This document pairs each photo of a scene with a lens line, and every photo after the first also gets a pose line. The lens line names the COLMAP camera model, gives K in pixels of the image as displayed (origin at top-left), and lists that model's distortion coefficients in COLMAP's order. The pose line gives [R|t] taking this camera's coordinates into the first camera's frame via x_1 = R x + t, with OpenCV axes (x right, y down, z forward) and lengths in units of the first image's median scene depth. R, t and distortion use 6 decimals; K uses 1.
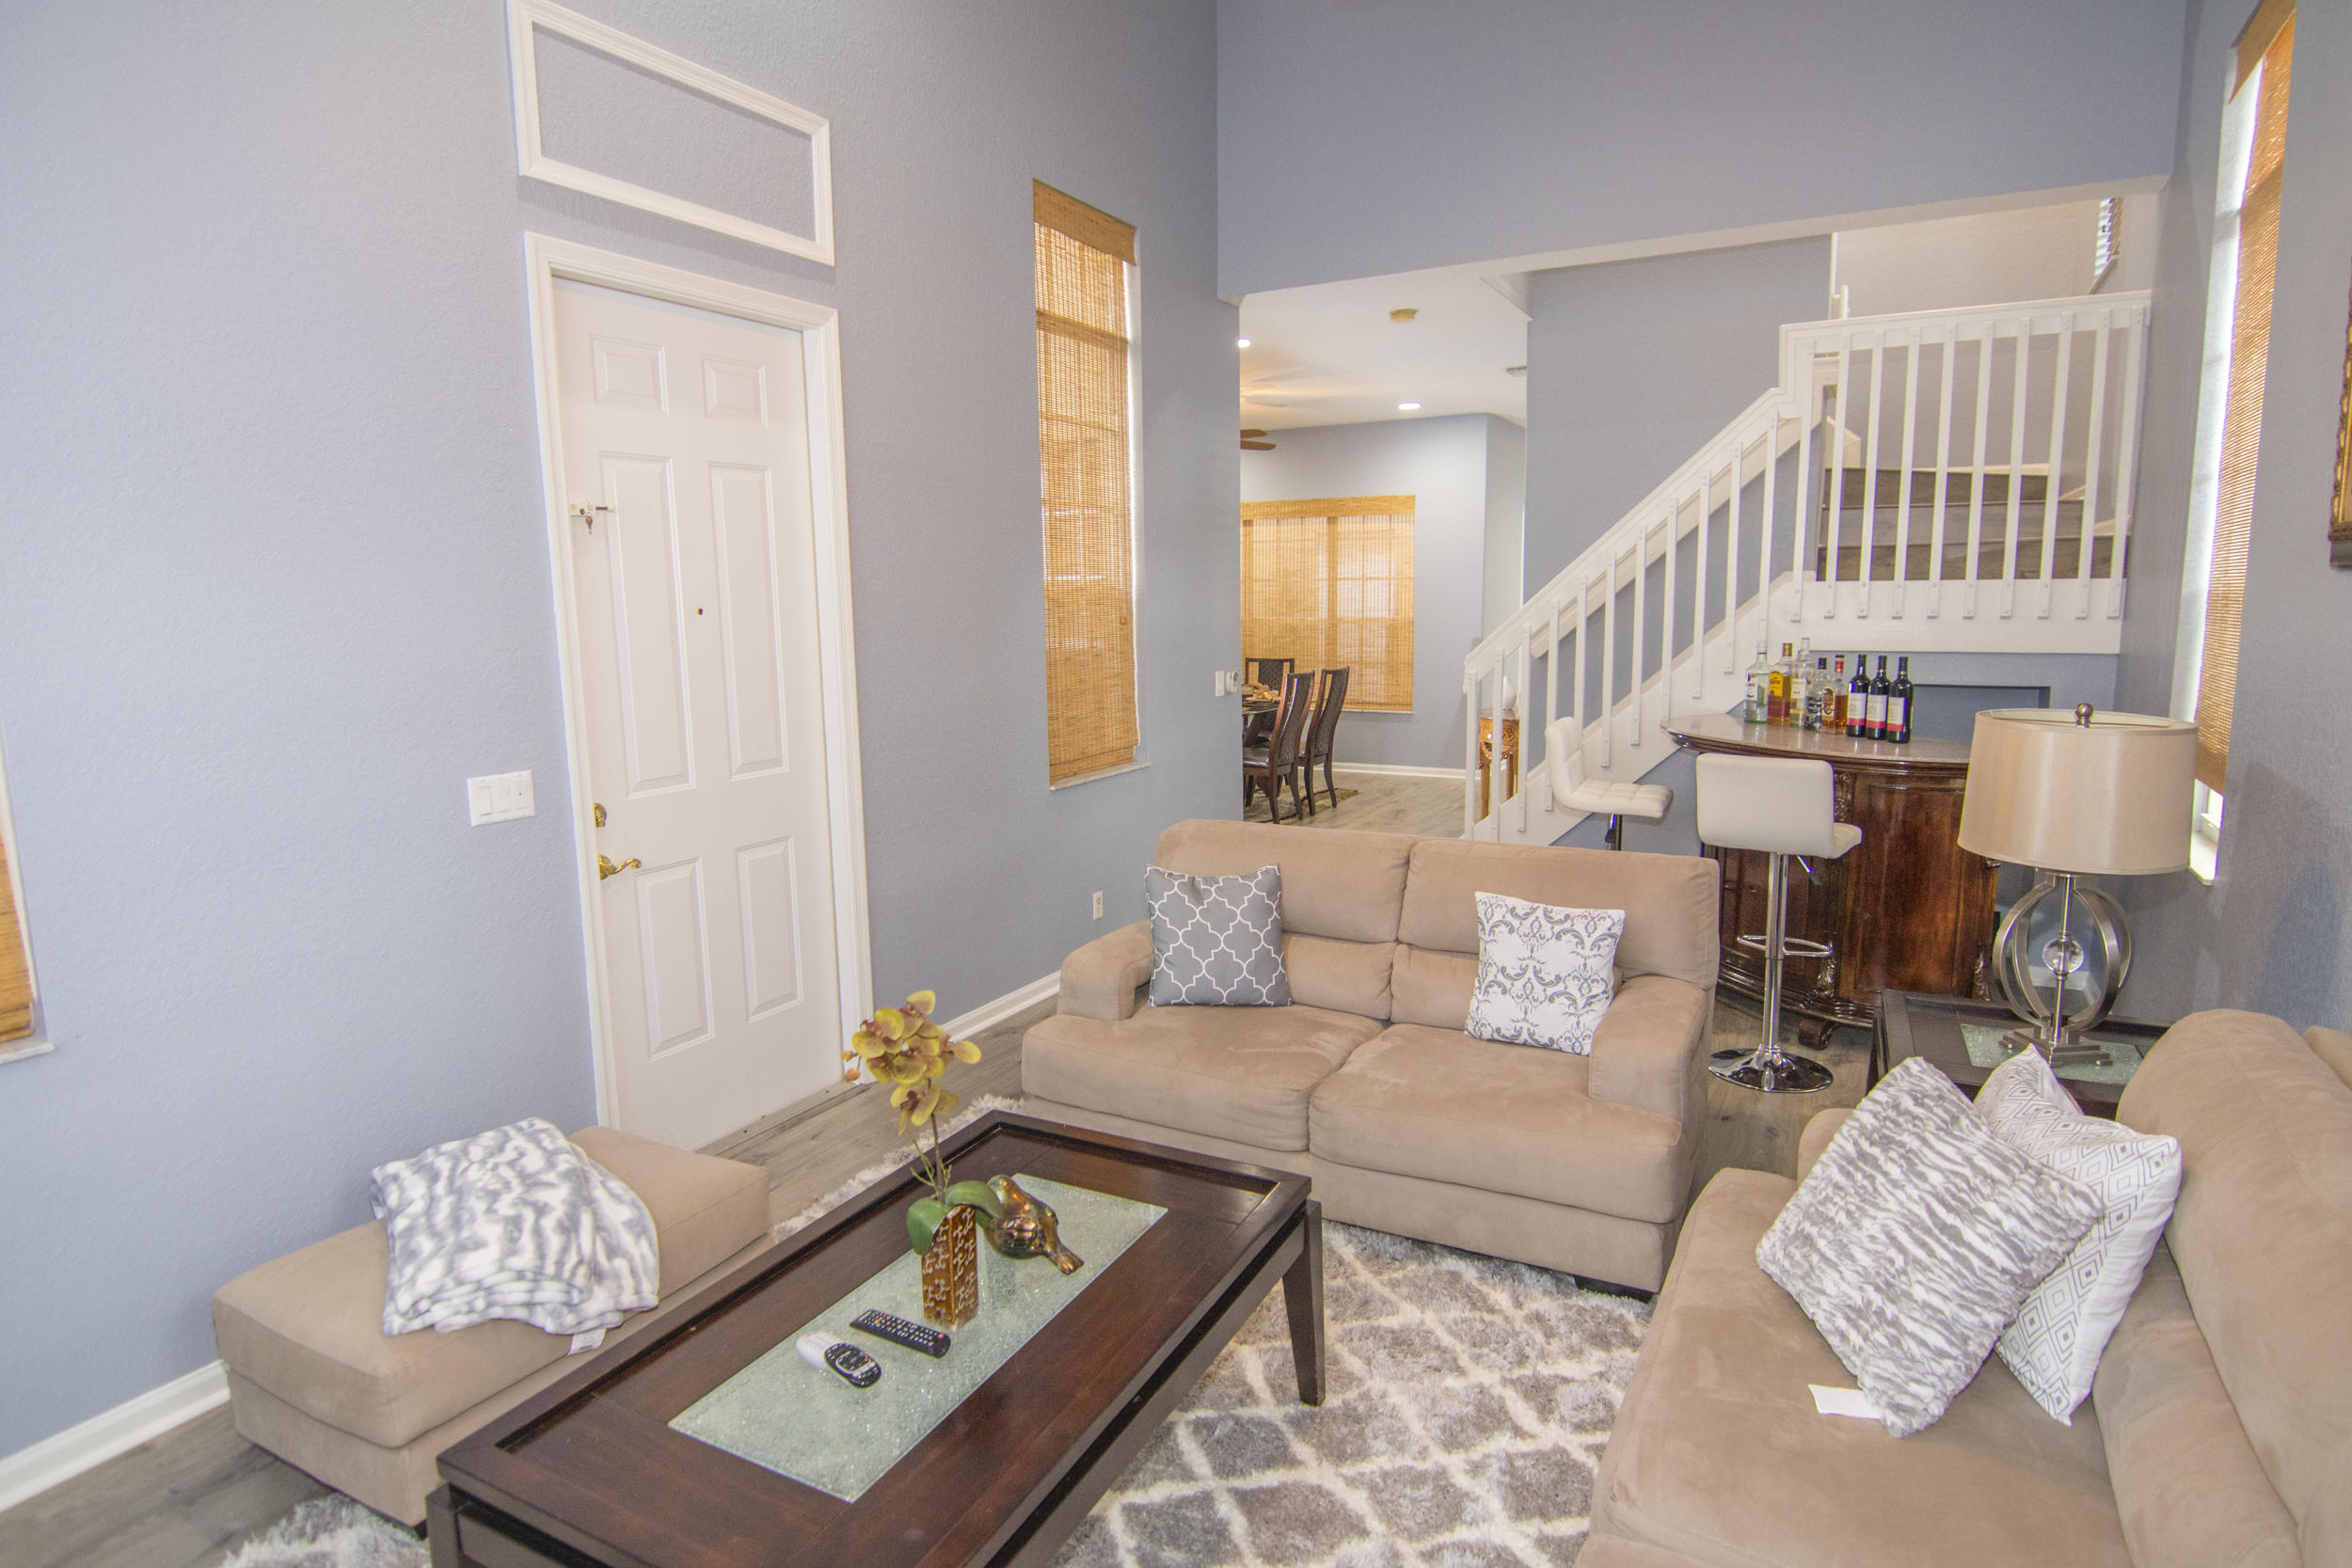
lens RADIAL K [[1268.5, 0, 1221.5], [0, 1268.5, 774.0], [0, 0, 1]] dist [-0.005866, -0.012921]
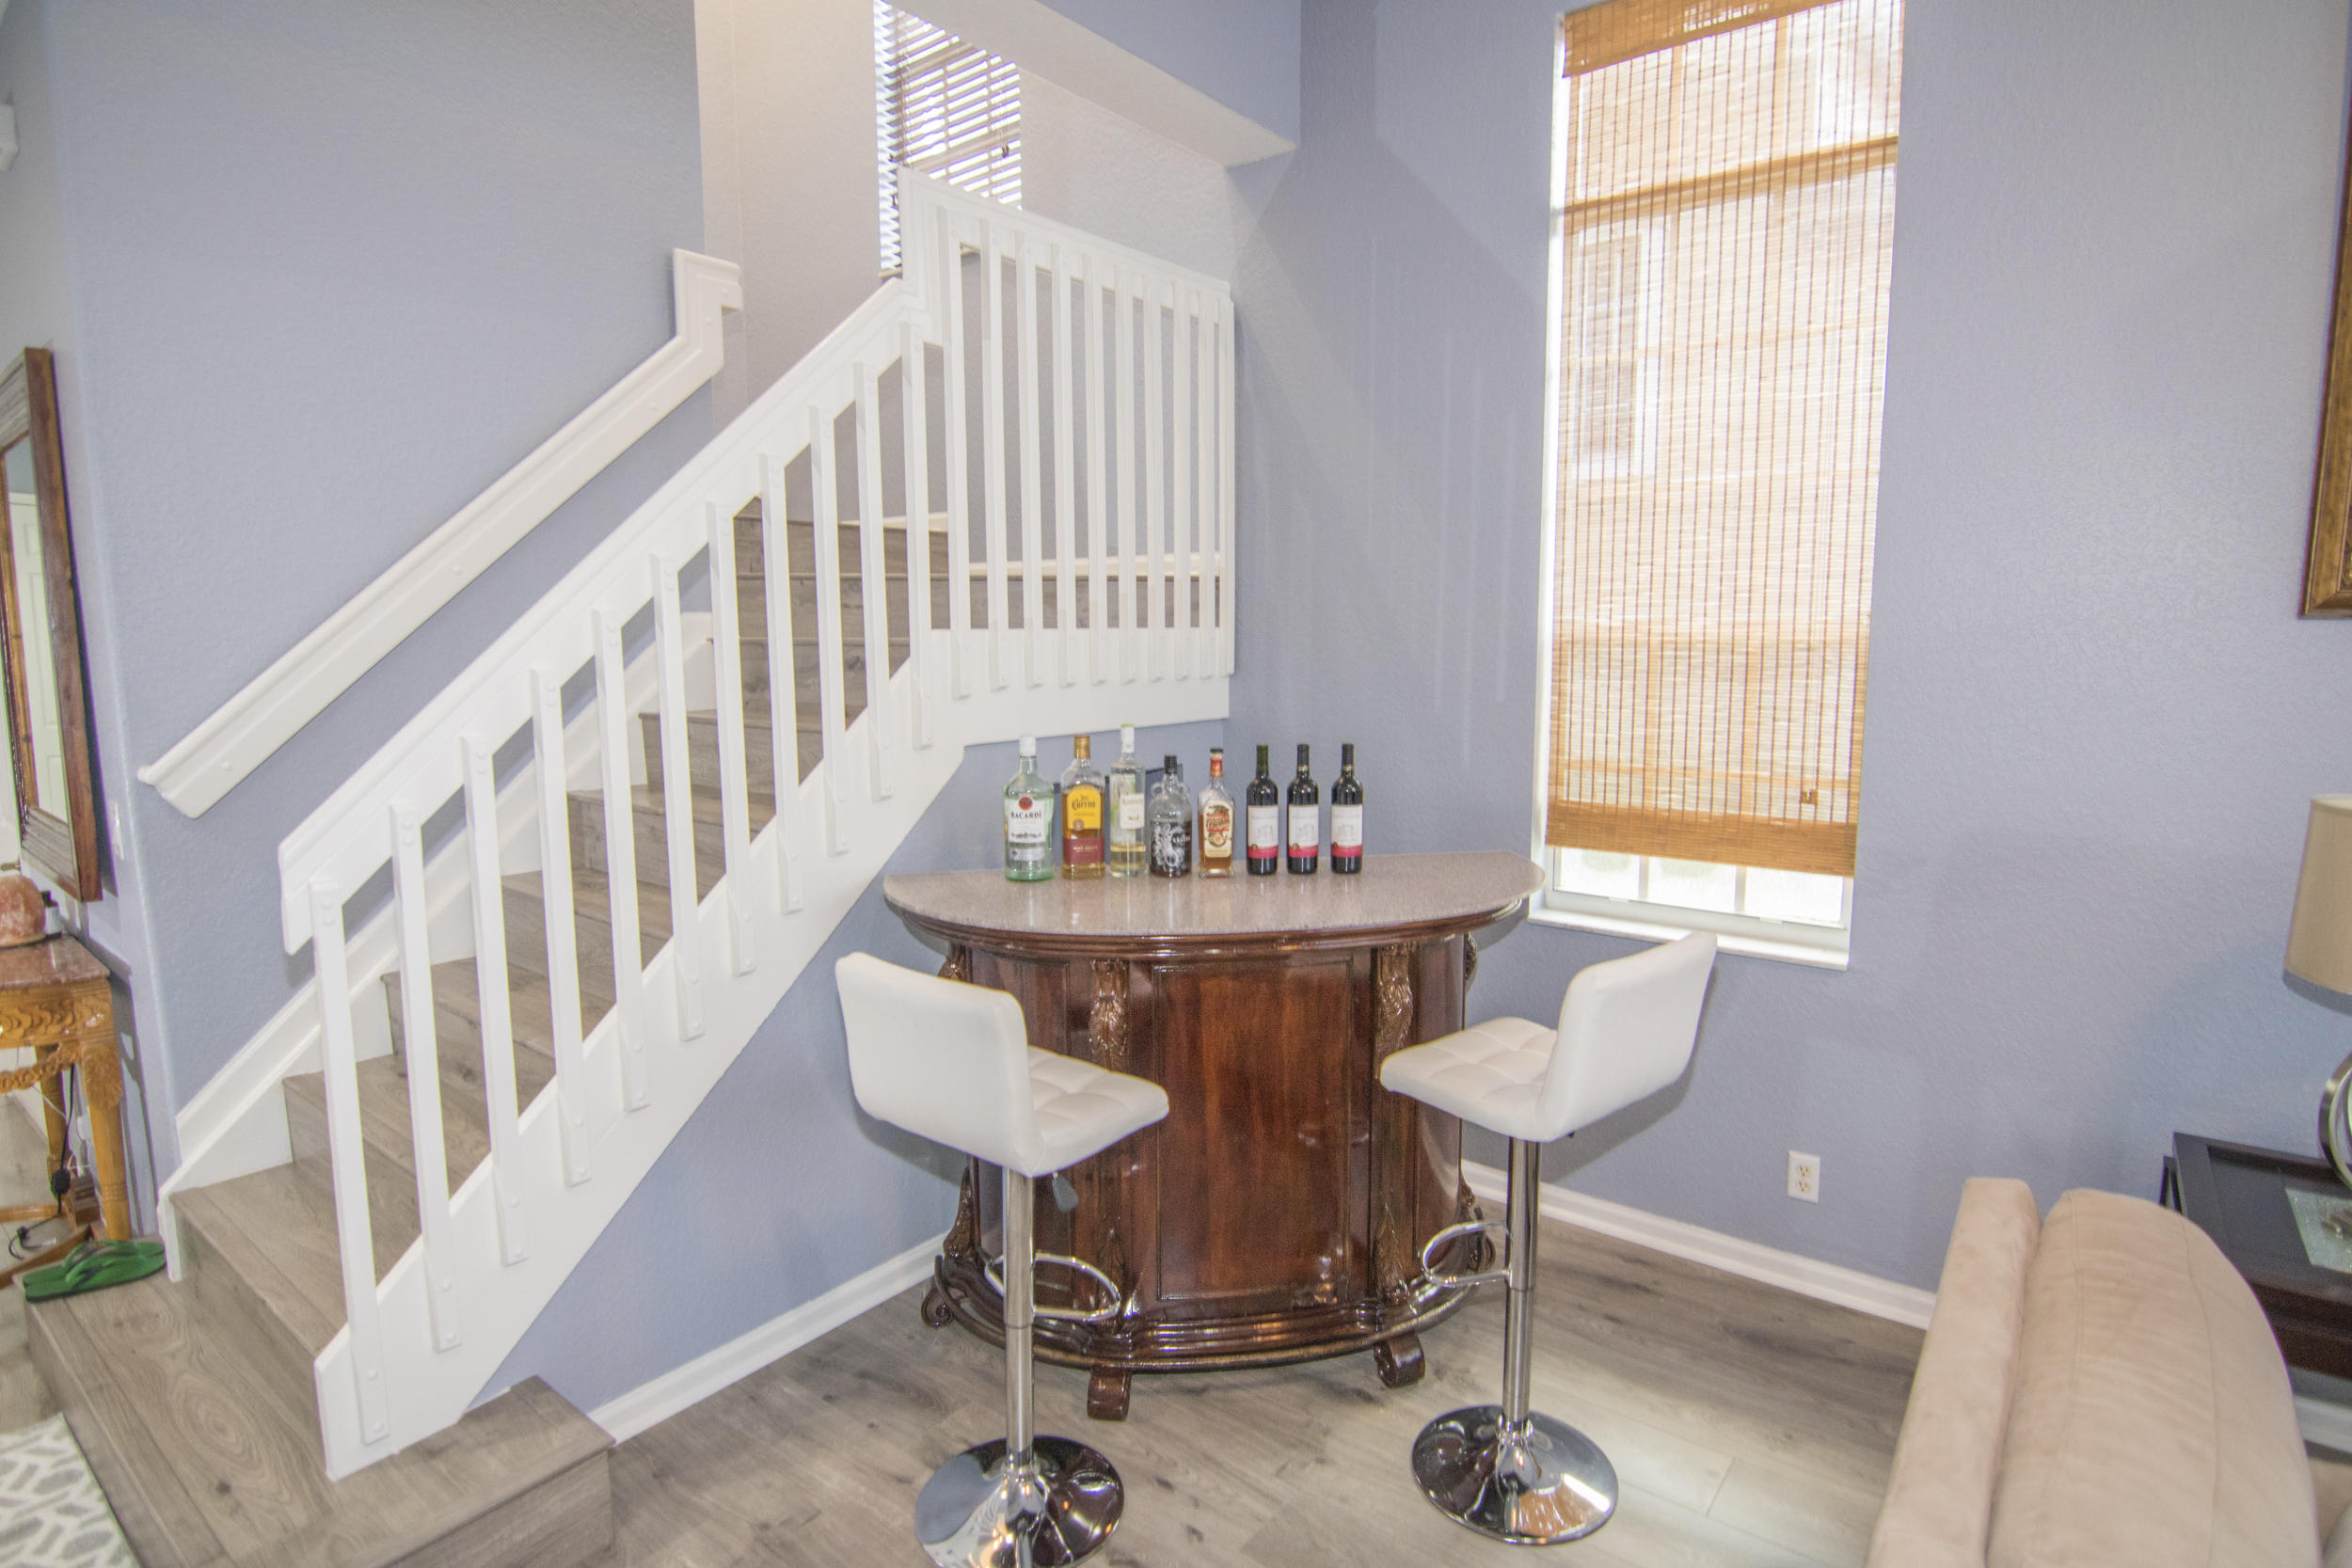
lens RADIAL K [[1227.5, 0, 1188.4], [0, 1227.5, 775.9], [0, 0, 1]] dist [-0.008751, -0.009976]
pose [[0.181188, -0.106818, 0.977630, -0.099226], [0.145524, 0.986052, 0.080768, -0.139063], [-0.972622, 0.127634, 0.194205, 0.956753]]
